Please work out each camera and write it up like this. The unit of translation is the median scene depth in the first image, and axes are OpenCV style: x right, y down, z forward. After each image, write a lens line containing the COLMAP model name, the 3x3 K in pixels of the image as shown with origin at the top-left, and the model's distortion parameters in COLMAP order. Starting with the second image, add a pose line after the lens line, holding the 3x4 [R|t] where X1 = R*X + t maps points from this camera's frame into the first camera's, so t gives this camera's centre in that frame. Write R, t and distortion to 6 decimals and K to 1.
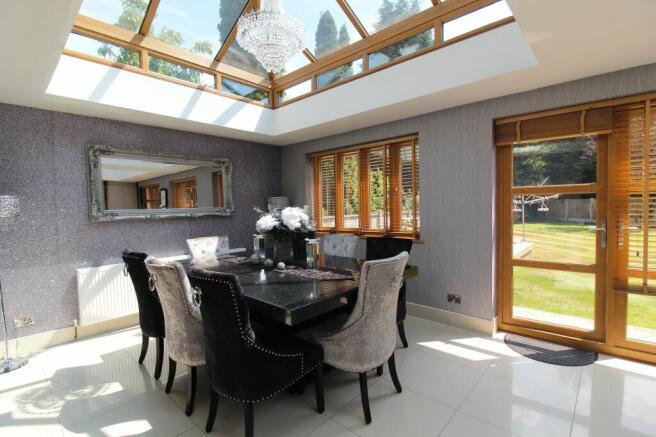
lens RADIAL K [[309.5, 0, 327.0], [0, 309.5, 217.4], [0, 0, 1]] dist [0.001737, 0.000160]
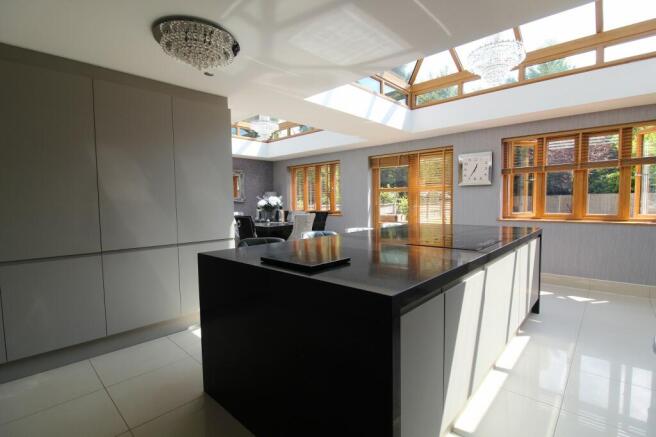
lens RADIAL K [[309.5, 0, 330.9], [0, 309.5, 219.5], [0, 0, 1]] dist [0.001737, 0.000160]
pose [[0.999928, 0.010537, 0.005661, 0.261934], [-0.010665, 0.999679, 0.022999, 0.070487], [-0.005417, -0.023058, 0.999719, -1.123370]]
